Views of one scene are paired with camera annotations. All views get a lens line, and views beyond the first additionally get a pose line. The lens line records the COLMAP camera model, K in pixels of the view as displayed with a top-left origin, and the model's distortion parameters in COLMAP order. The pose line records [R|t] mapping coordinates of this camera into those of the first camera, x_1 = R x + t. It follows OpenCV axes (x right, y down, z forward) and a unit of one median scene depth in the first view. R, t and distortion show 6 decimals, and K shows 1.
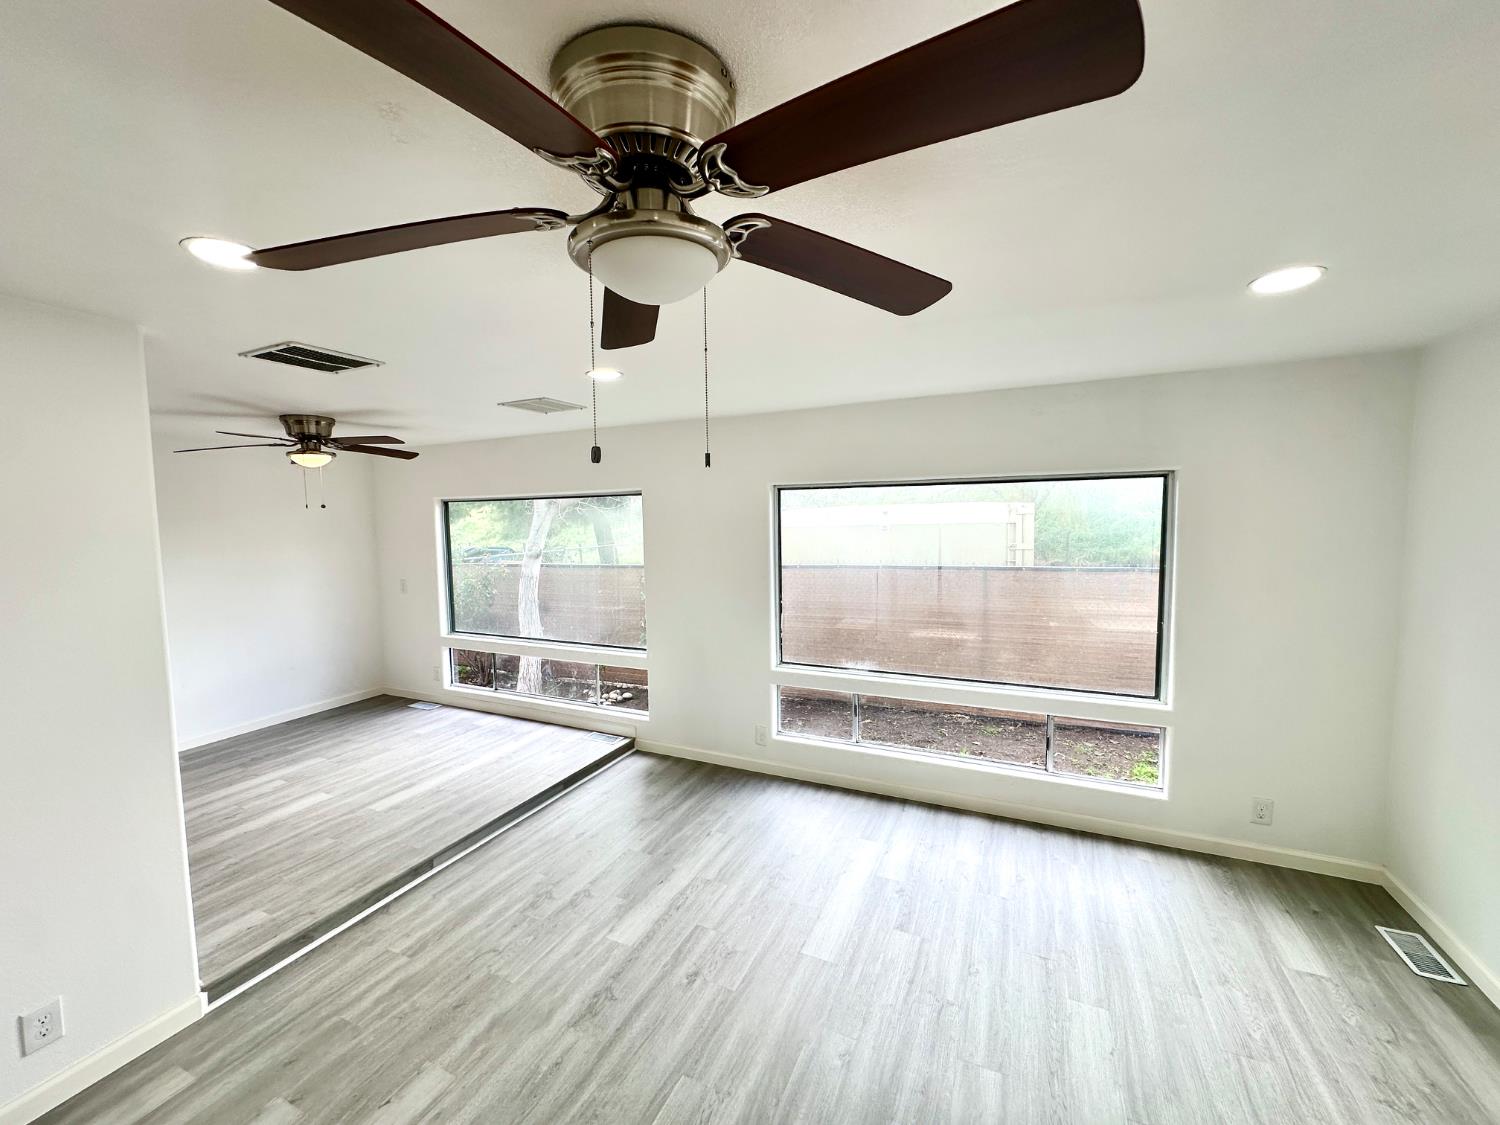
lens RADIAL K [[597.5, 0, 750.8], [0, 597.5, 564.1], [0, 0, 1]] dist [-0.006915, 0.002090]
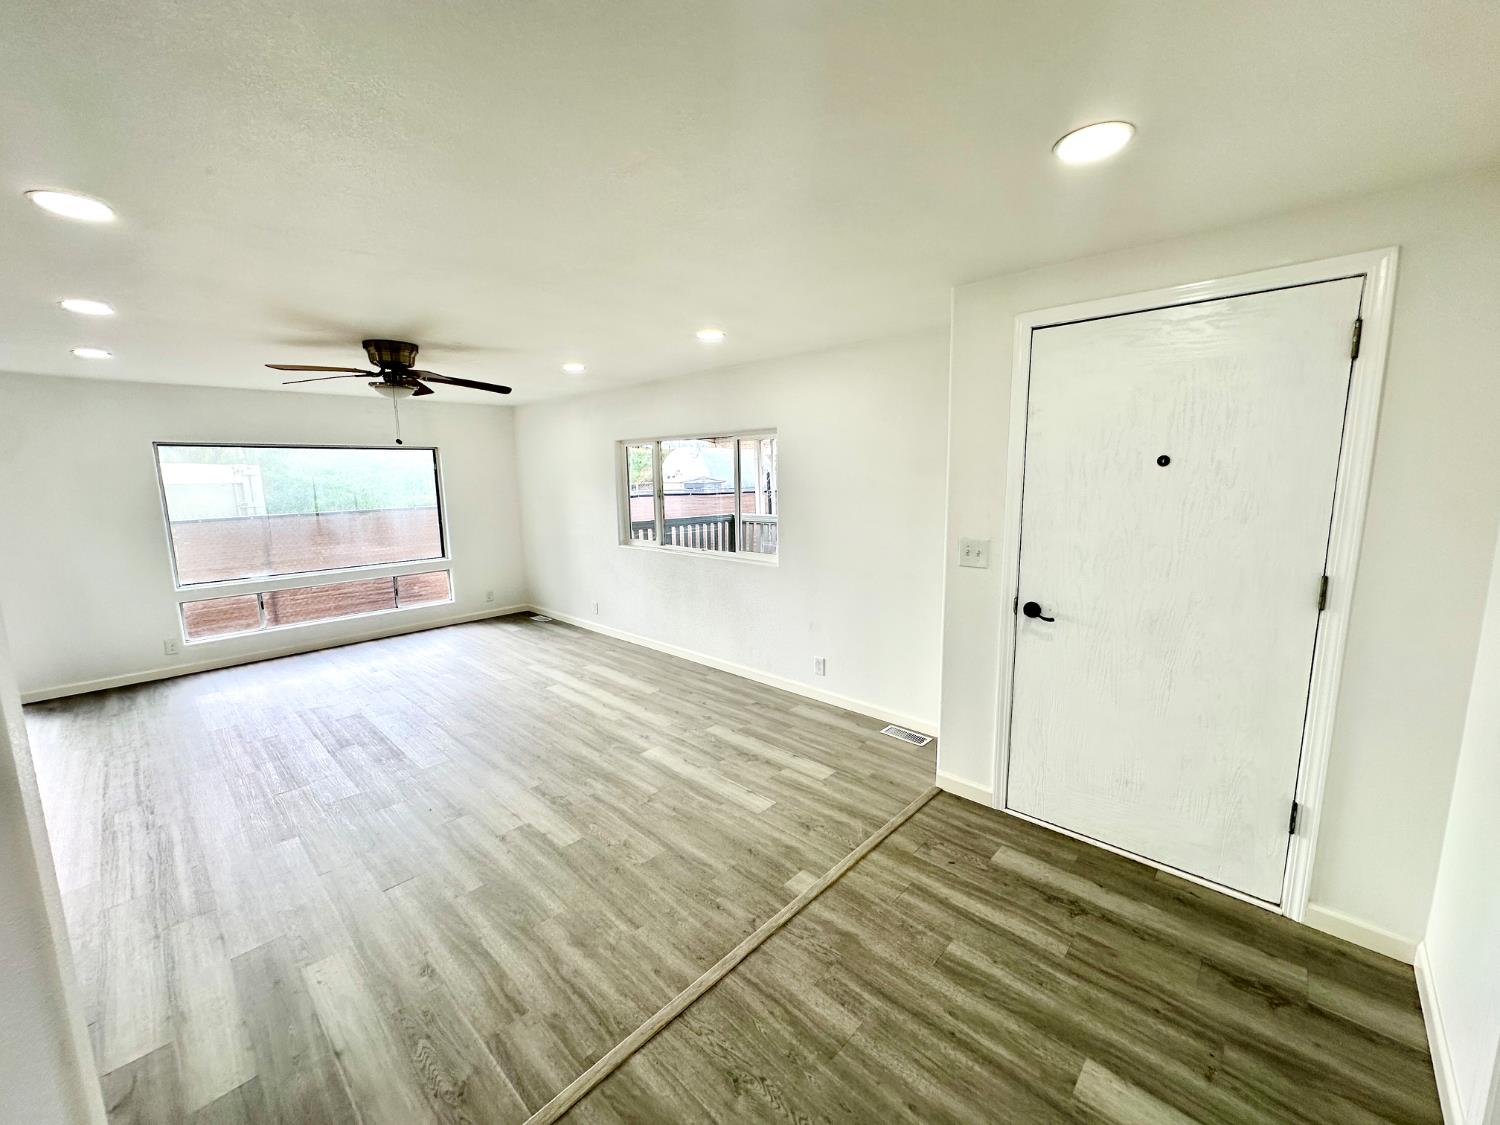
lens RADIAL K [[597.5, 0, 748.2], [0, 597.5, 561.5], [0, 0, 1]] dist [-0.006915, 0.002090]
pose [[0.315960, -0.133374, 0.939351, -0.800297], [0.086473, 0.989997, 0.111480, 0.085086], [-0.944824, 0.046005, 0.324333, -0.580552]]
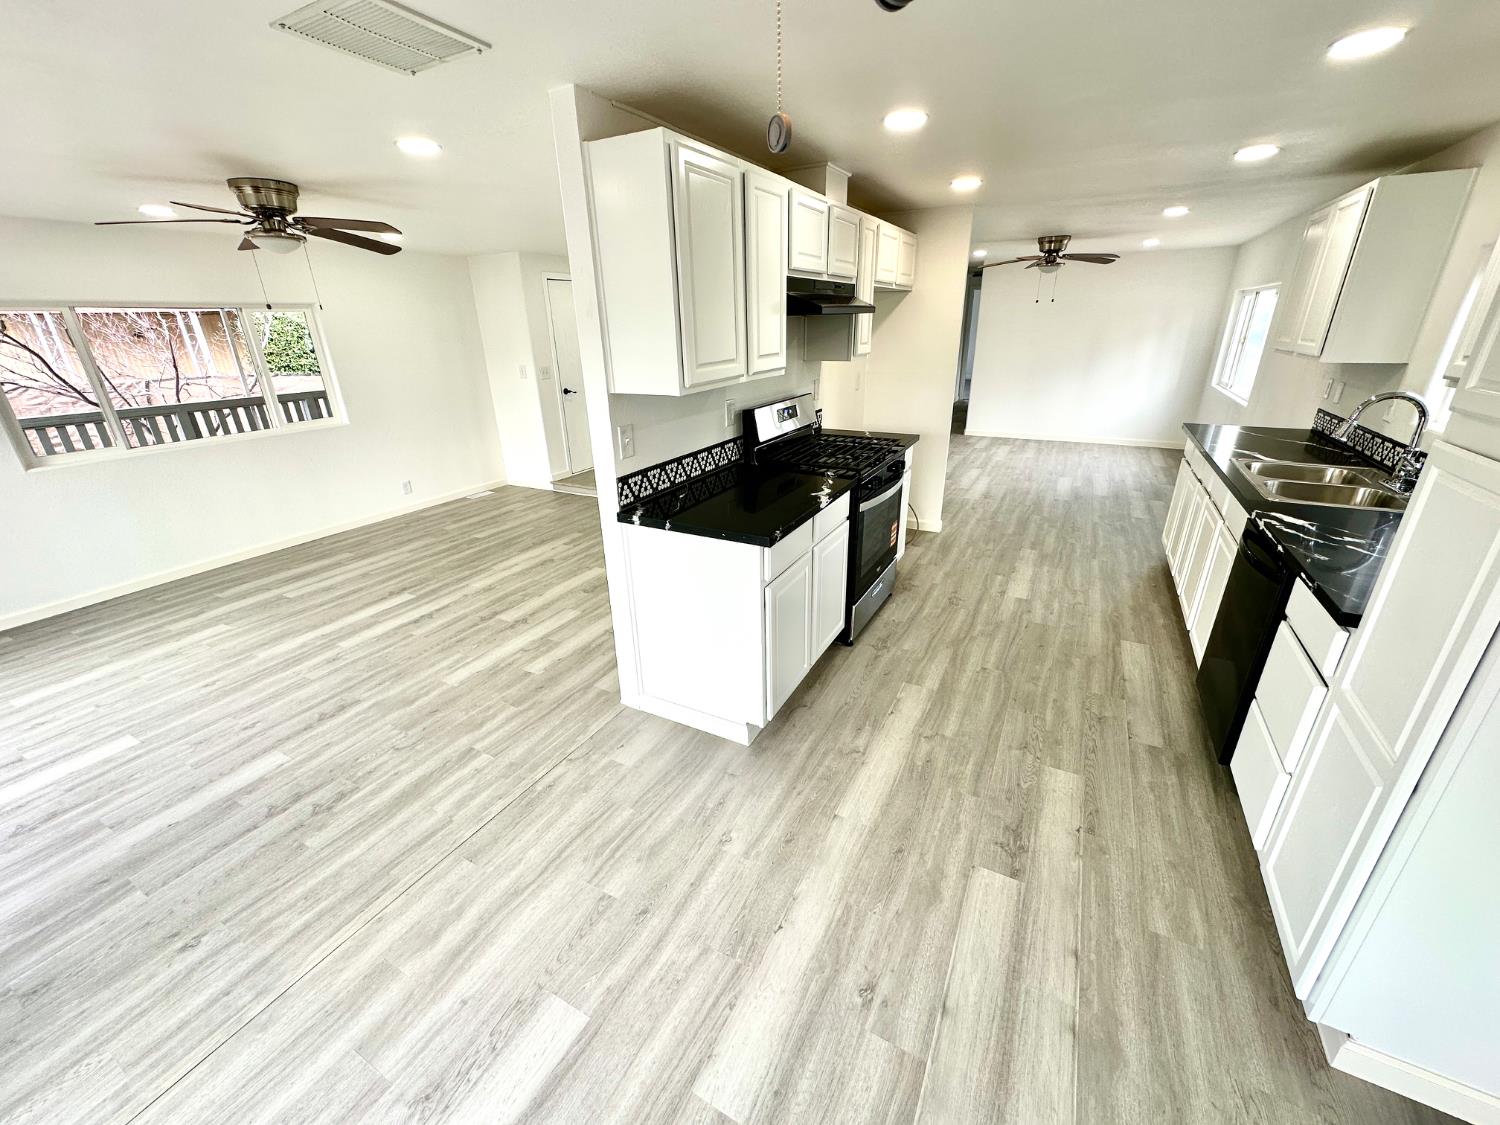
lens RADIAL K [[597.5, 0, 749.4], [0, 597.5, 562.0], [0, 0, 1]] dist [-0.006915, 0.002090]
pose [[-0.997618, 0.010972, 0.068102, -0.738315], [0.040088, 0.895653, 0.442944, -0.071967], [-0.056136, 0.444619, -0.893959, 1.146486]]
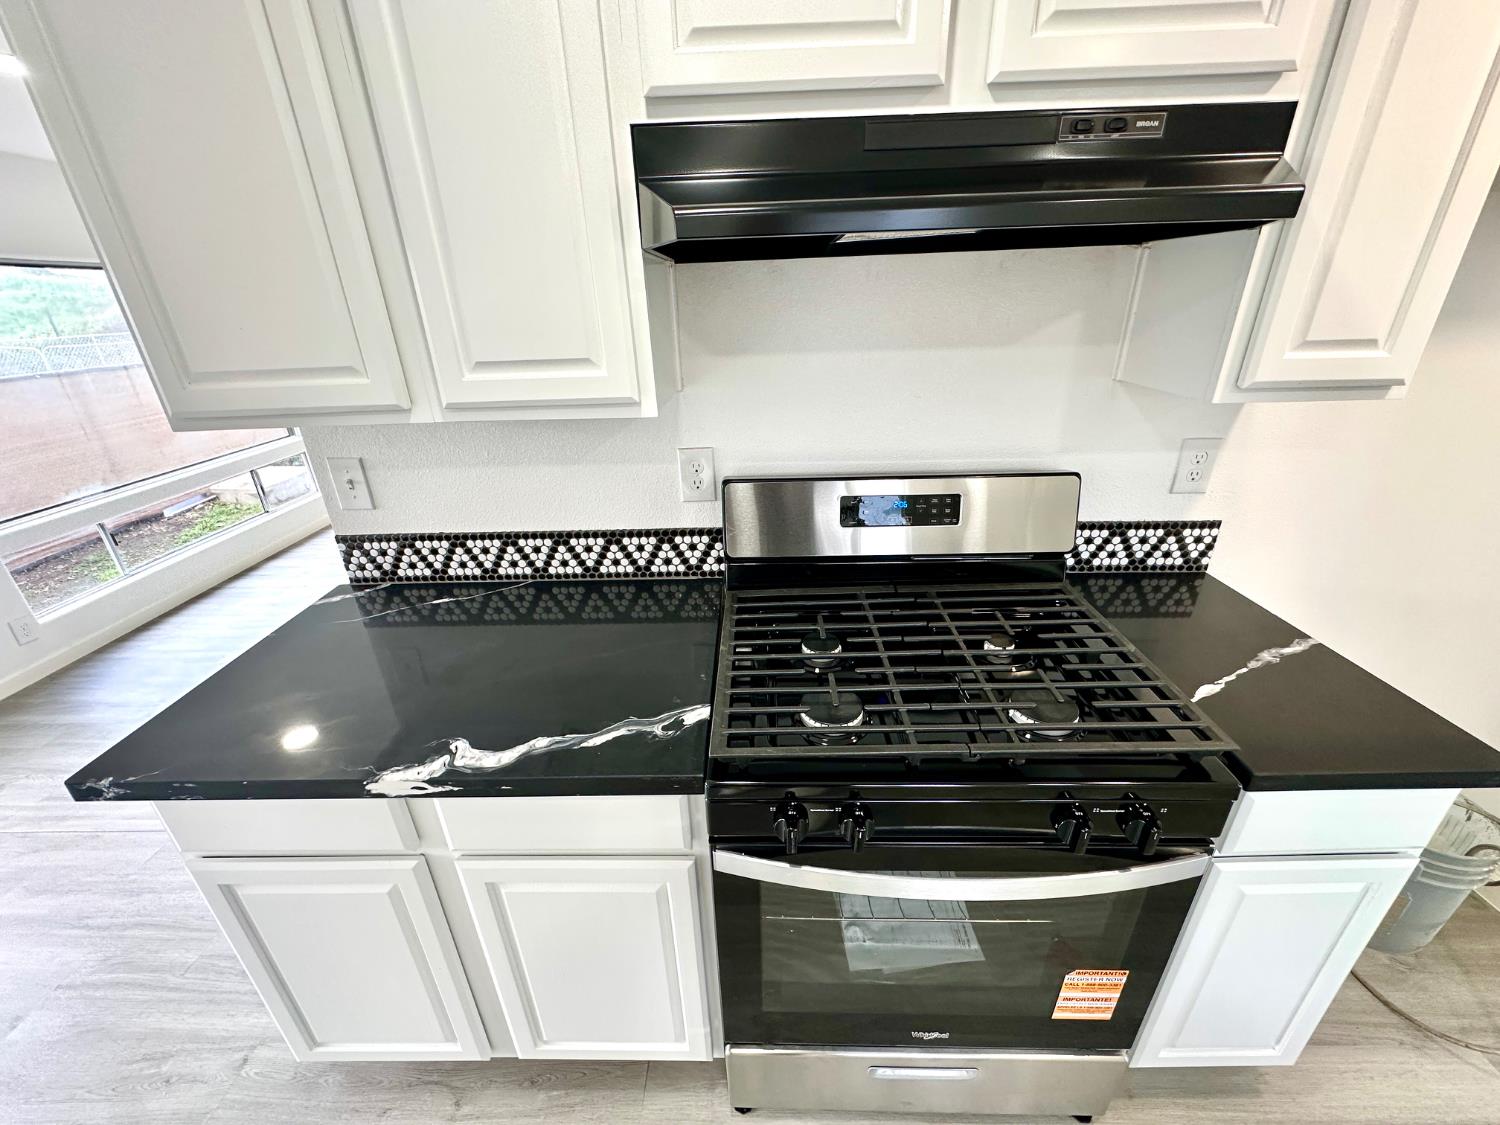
lens RADIAL K [[597.5, 0, 746.8], [0, 597.5, 559.8], [0, 0, 1]] dist [-0.006915, 0.002090]
pose [[-0.398019, -0.350734, 0.847683, -1.004485], [0.104019, 0.900815, 0.421559, -0.003392], [-0.911461, 0.255963, -0.322059, 0.446642]]
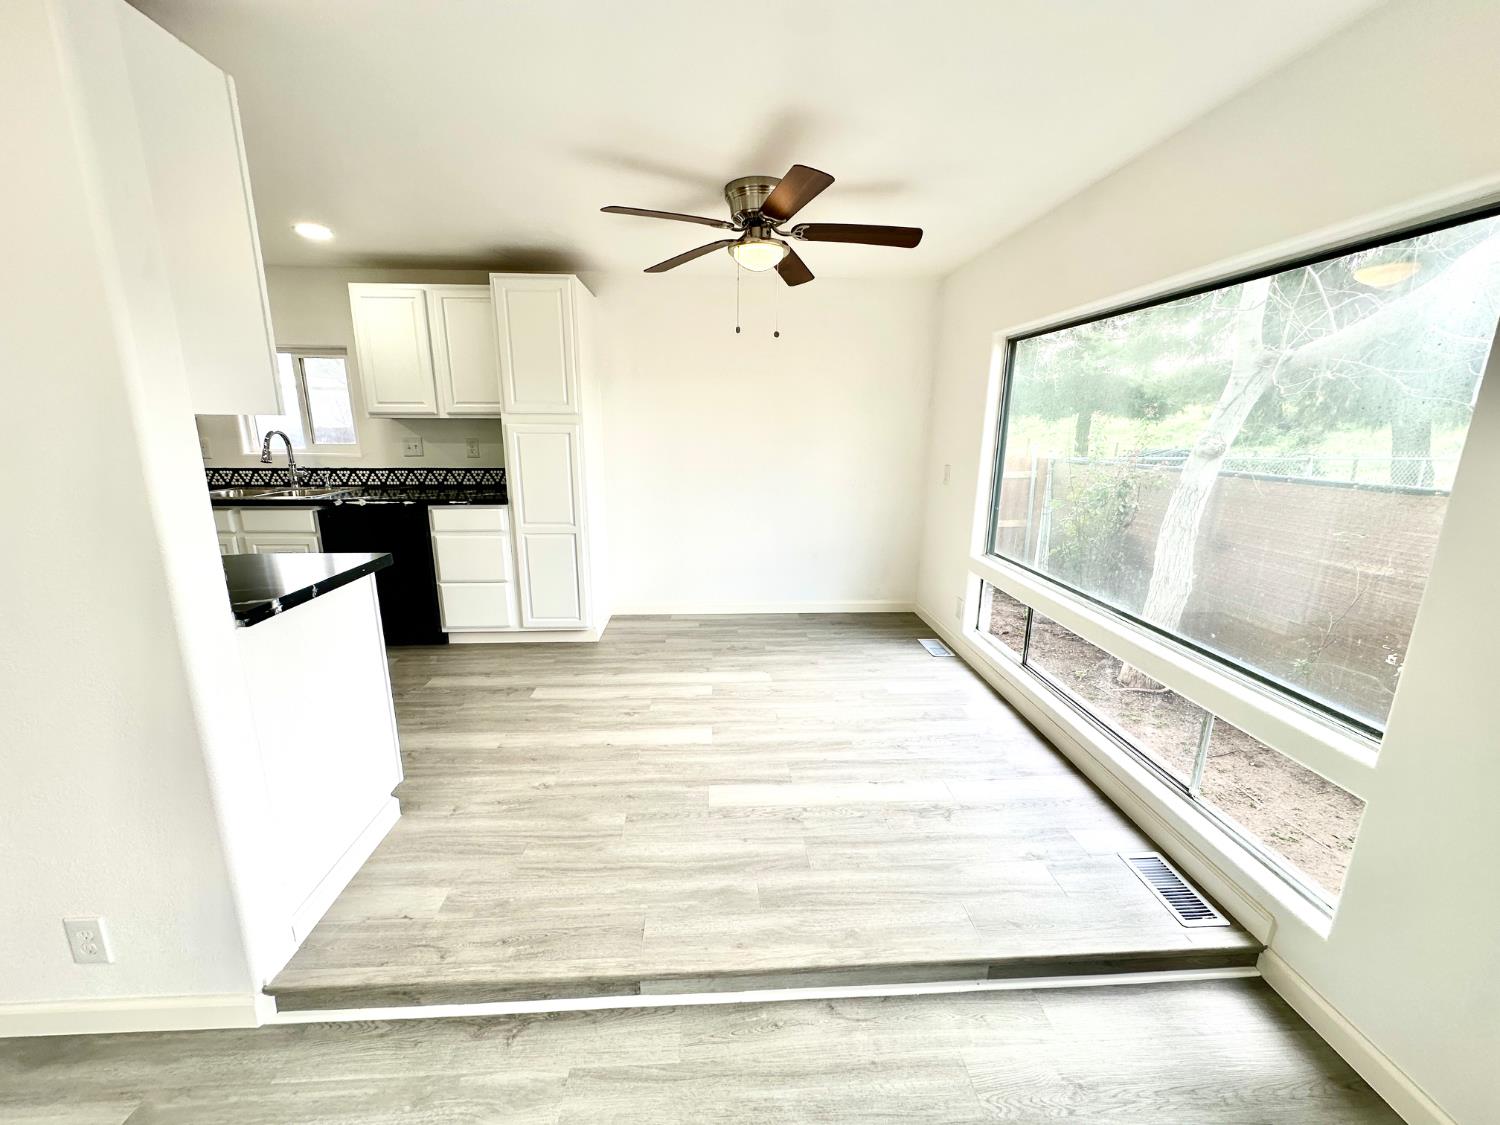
lens RADIAL K [[597.5, 0, 746.2], [0, 597.5, 568.1], [0, 0, 1]] dist [-0.006915, 0.002090]
pose [[0.467541, 0.234395, -0.852329, -0.103685], [-0.089822, 0.971811, 0.217981, 0.018163], [0.879396, -0.025357, 0.475415, 0.672516]]
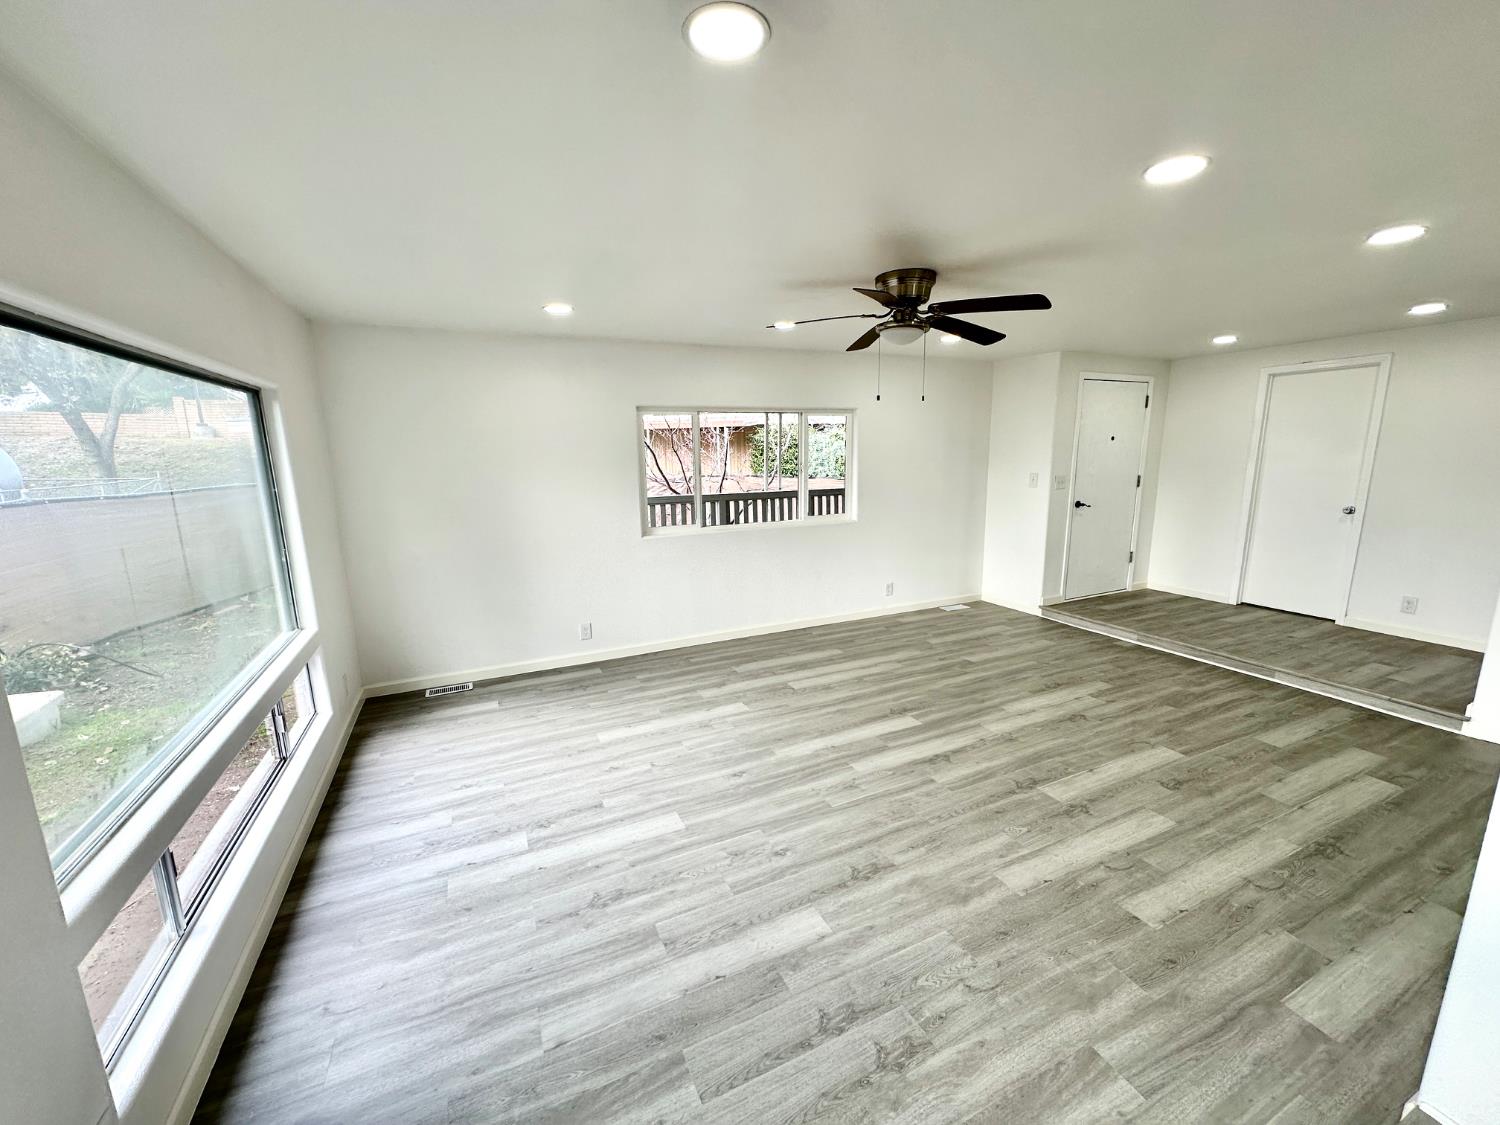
lens RADIAL K [[597.5, 0, 744.8], [0, 597.5, 565.9], [0, 0, 1]] dist [-0.006915, 0.002090]
pose [[-0.761231, -0.097184, 0.641157, -0.412644], [0.079396, 0.967301, 0.240884, -0.038831], [-0.643602, 0.234274, -0.728624, 1.026763]]
